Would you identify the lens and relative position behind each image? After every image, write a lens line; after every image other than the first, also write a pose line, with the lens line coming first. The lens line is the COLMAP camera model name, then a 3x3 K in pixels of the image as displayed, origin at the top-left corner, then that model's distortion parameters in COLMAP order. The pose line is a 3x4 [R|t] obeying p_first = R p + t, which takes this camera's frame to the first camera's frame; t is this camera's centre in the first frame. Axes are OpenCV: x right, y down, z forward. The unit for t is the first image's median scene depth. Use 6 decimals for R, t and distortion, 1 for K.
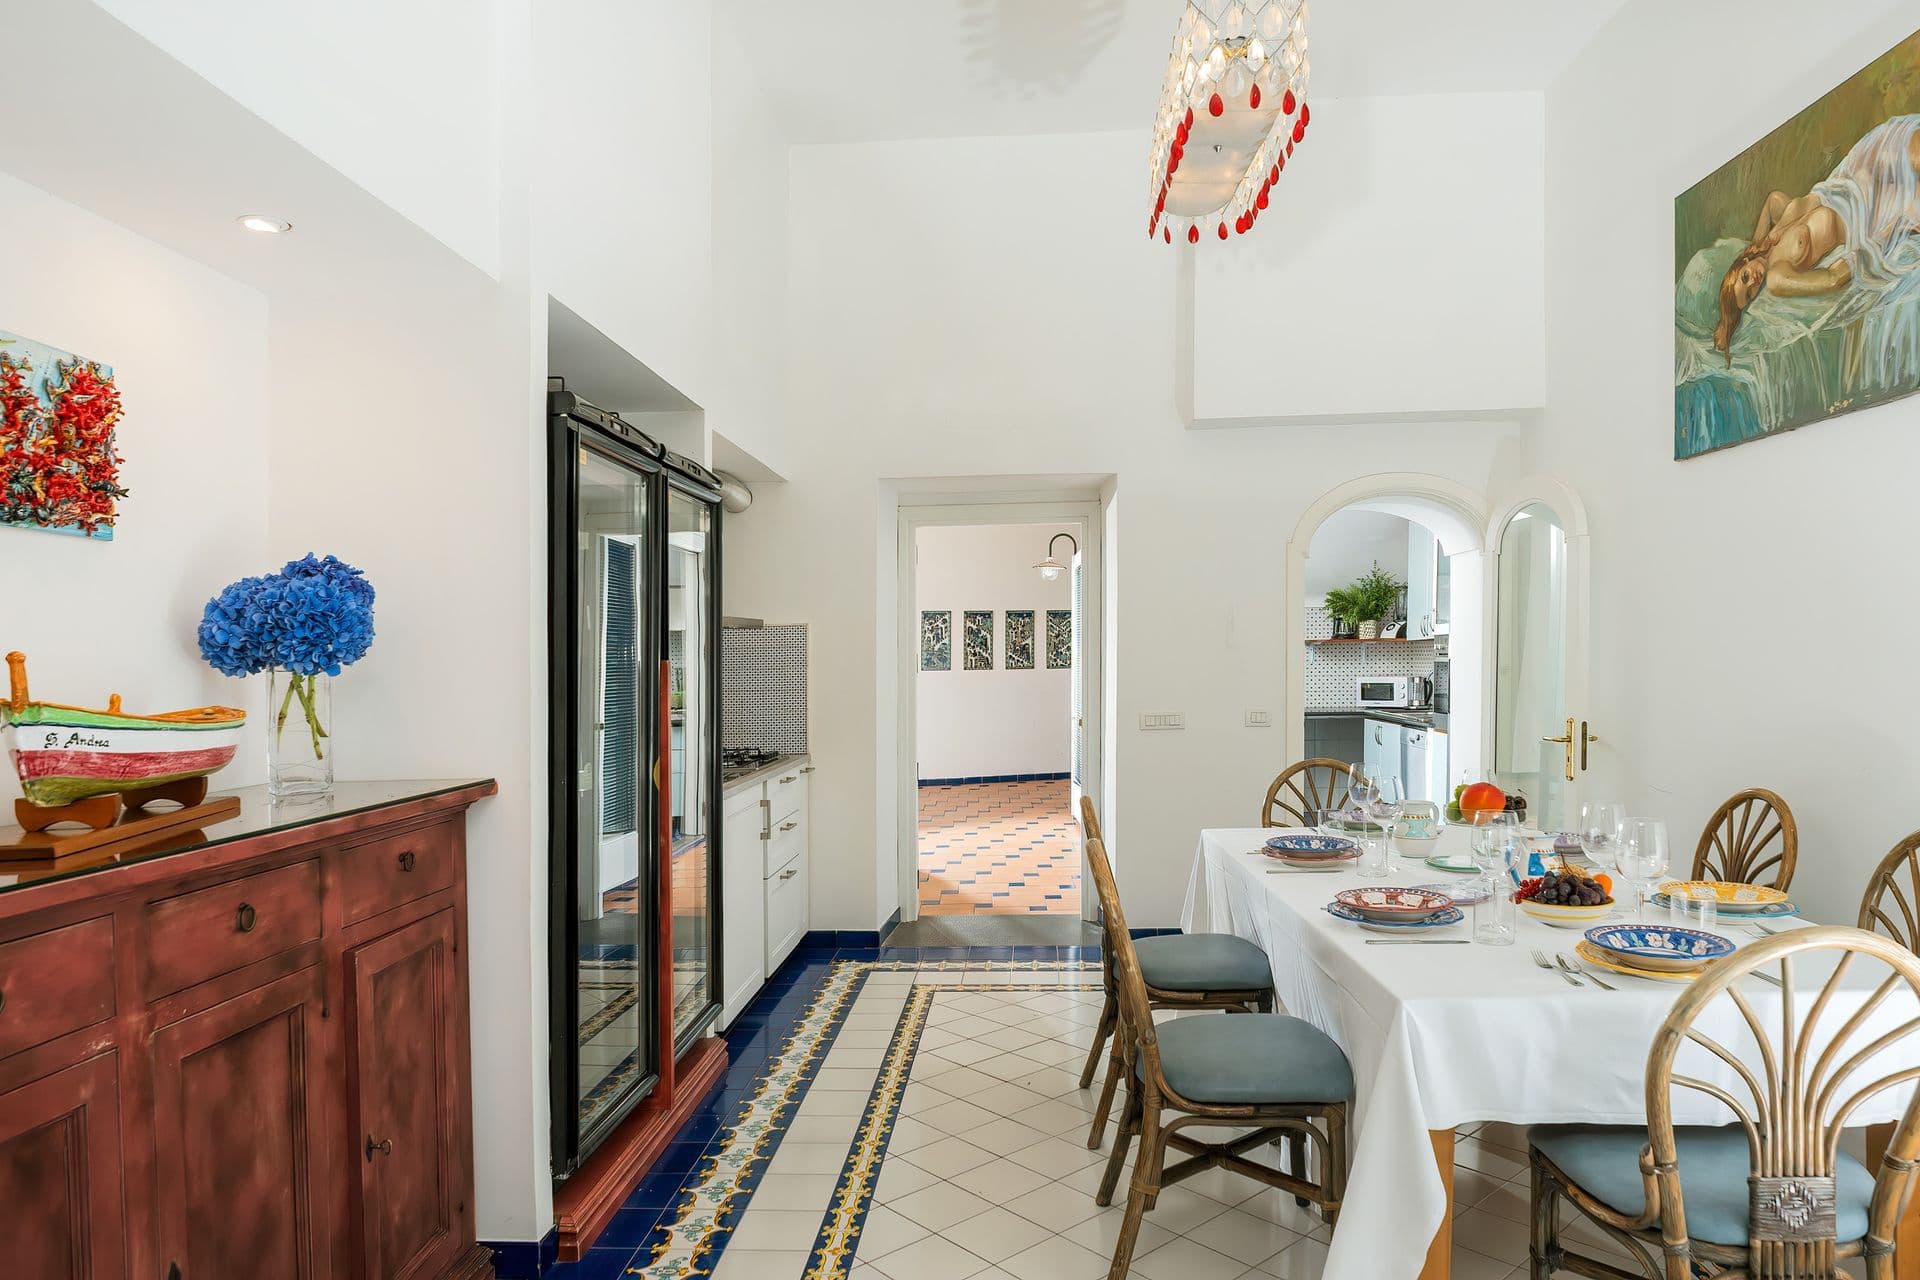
lens RADIAL K [[1358.1, 0, 960.0], [0, 1358.1, 640.0], [0, 0, 1]] dist [-0.119089, 0.219746]
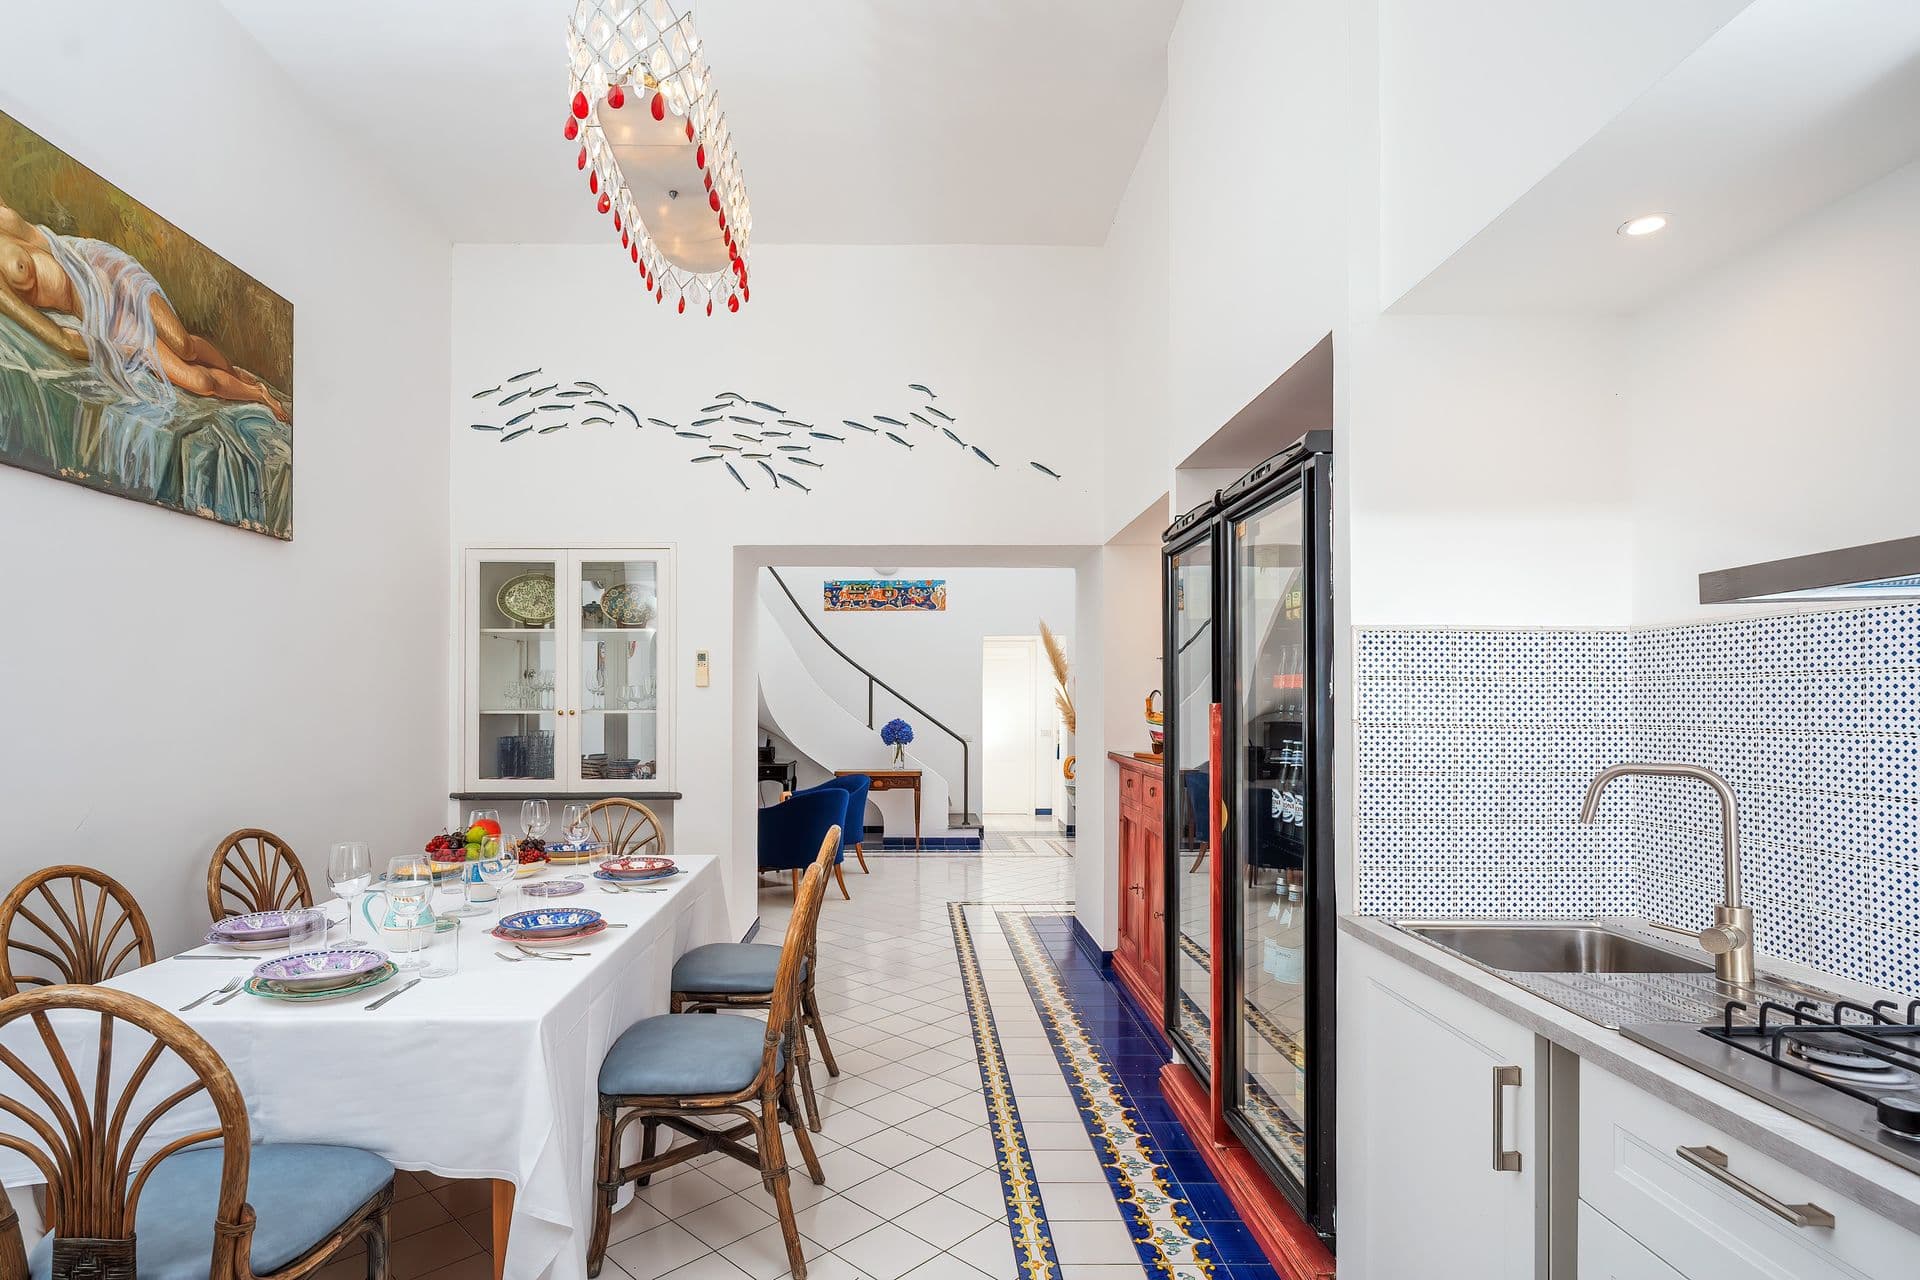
lens RADIAL K [[1911.6, 0, 960.0], [0, 1911.6, 640.0], [0, 0, 1]] dist [0.010062, -0.001648]
pose [[-0.997378, -0.002447, -0.072333, 0.092309], [0.000744, 0.999029, -0.044050, 0.017340], [0.072371, -0.043988, -0.996407, 2.606670]]
